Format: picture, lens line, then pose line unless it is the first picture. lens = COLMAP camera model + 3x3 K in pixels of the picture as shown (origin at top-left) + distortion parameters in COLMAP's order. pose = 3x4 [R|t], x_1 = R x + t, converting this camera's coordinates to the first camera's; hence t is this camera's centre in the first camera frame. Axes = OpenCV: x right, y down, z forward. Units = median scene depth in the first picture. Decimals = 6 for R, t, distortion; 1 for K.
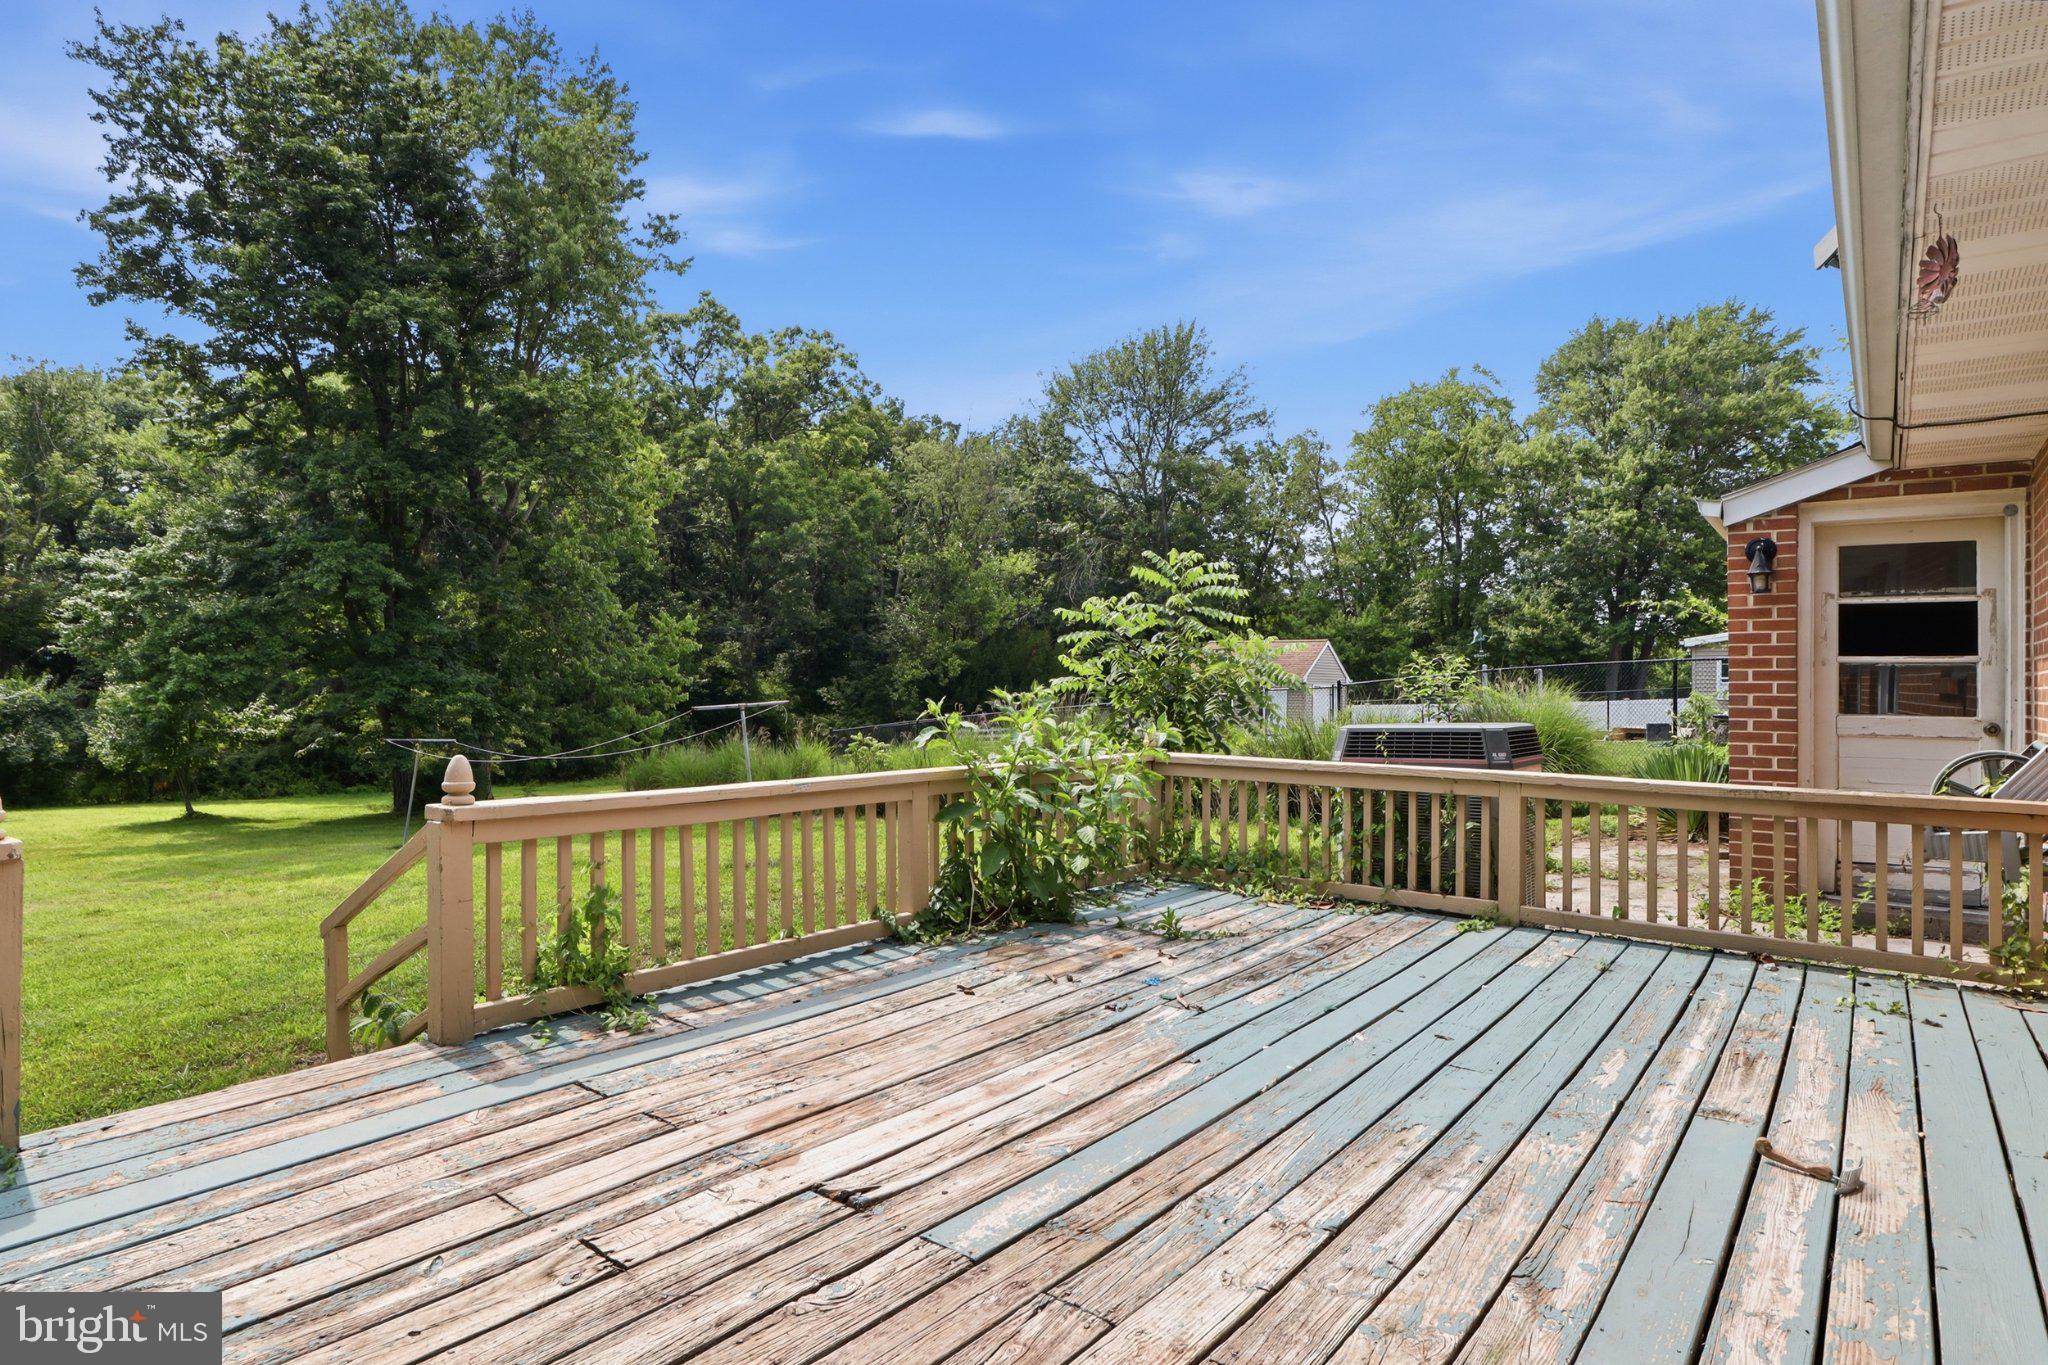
lens RADIAL K [[1051.1, 0, 1010.1], [0, 1051.1, 680.6], [0, 0, 1]] dist [-0.045141, 0.011774]
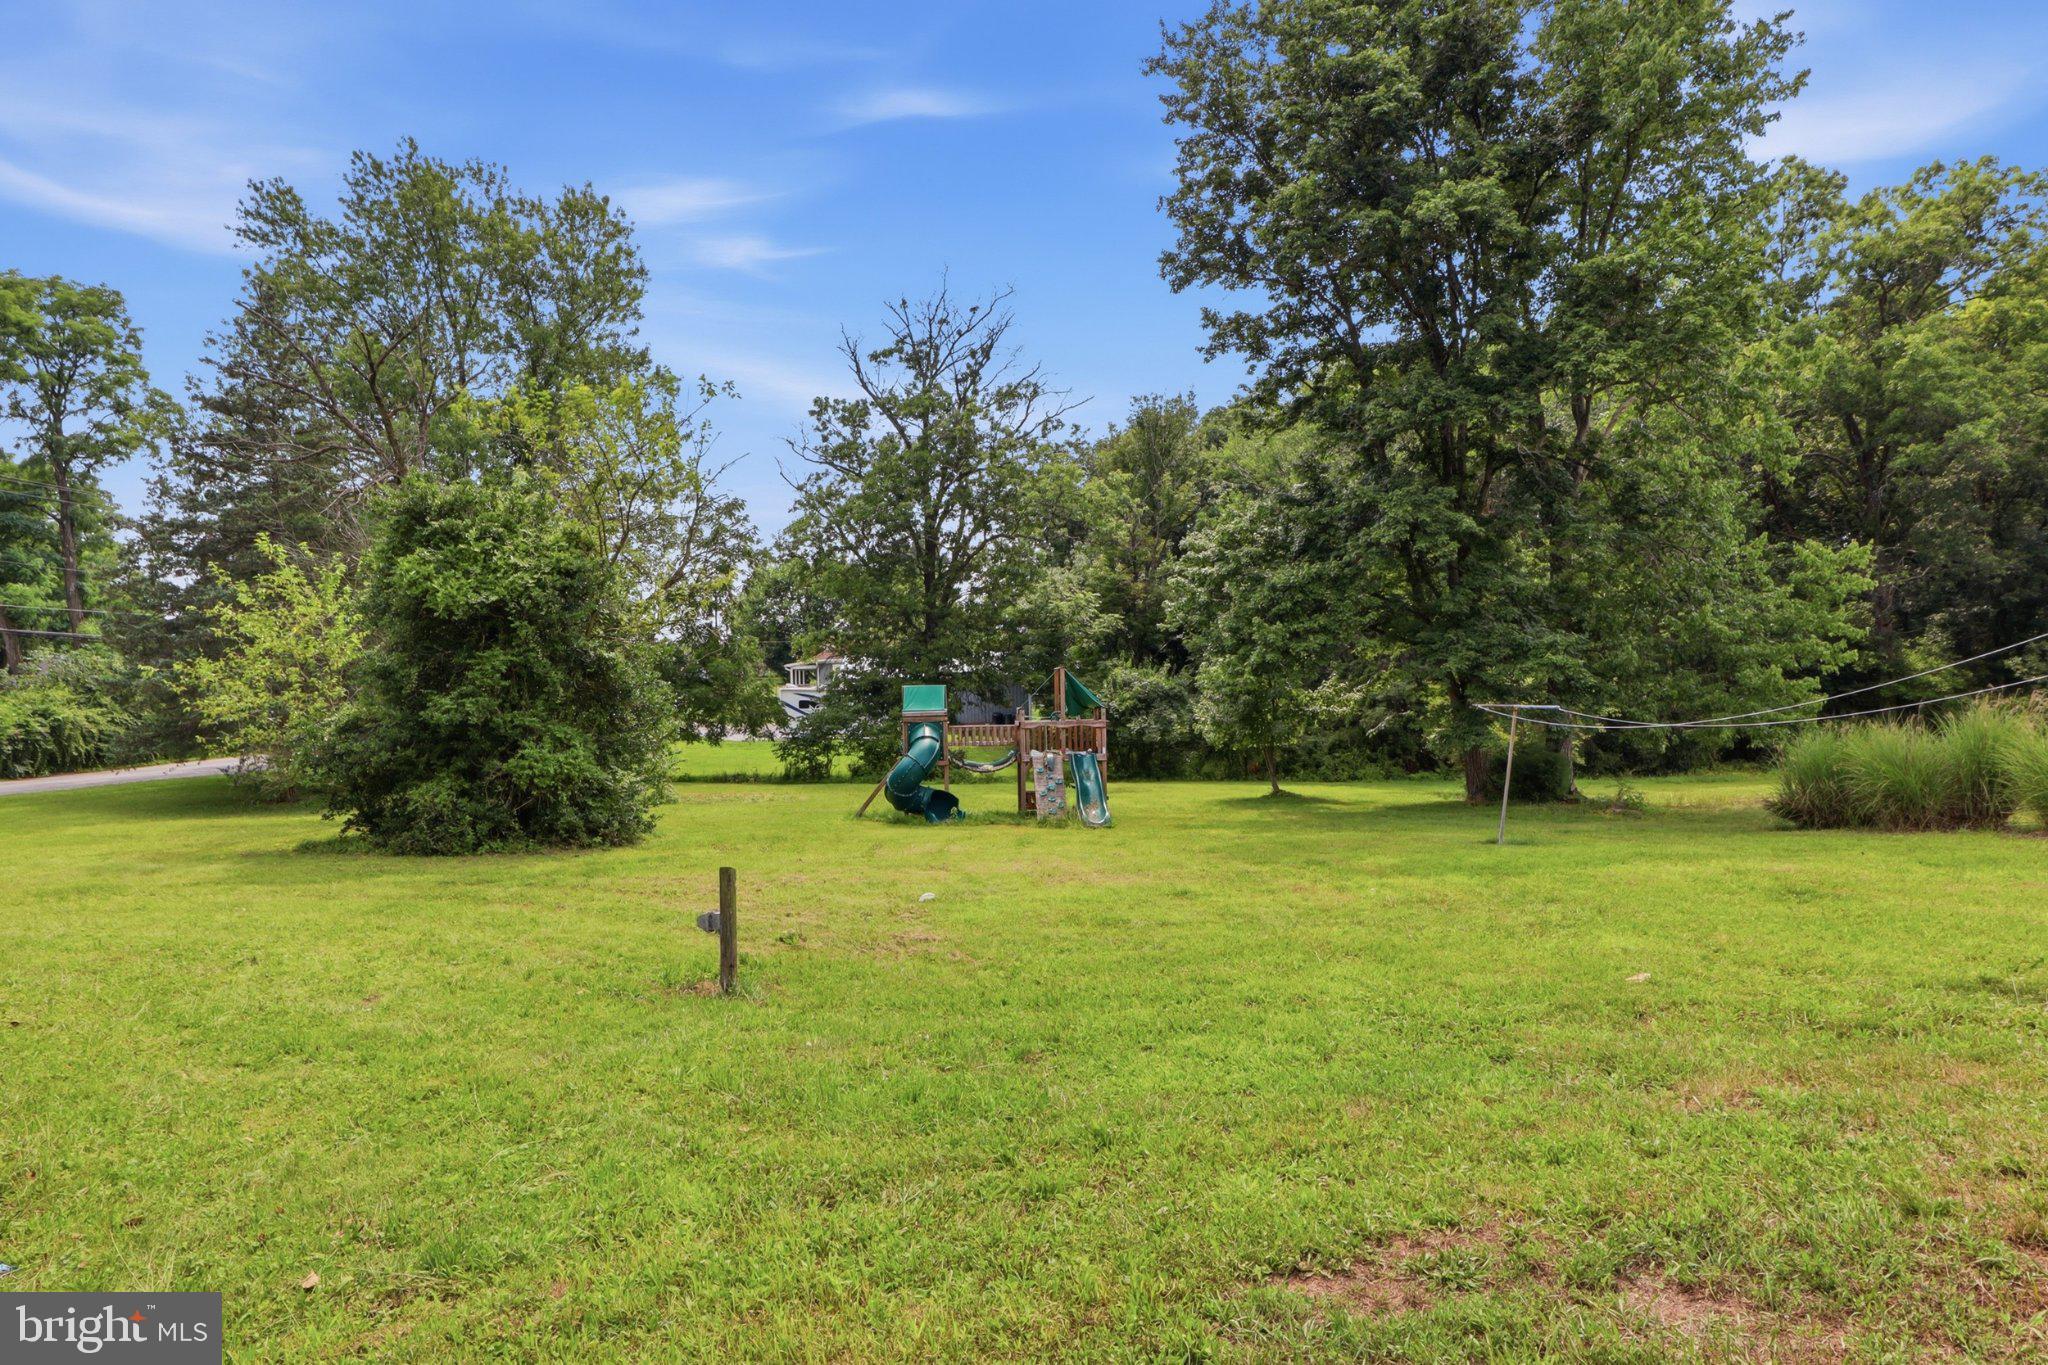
lens RADIAL K [[1051.1, 0, 1010.1], [0, 1051.1, 680.6], [0, 0, 1]] dist [-0.045141, 0.011774]
pose [[0.604722, -0.034043, -0.795709, -0.131387], [0.033996, 0.999279, -0.016916, 0.029587], [0.795711, -0.016822, 0.605443, 0.166037]]
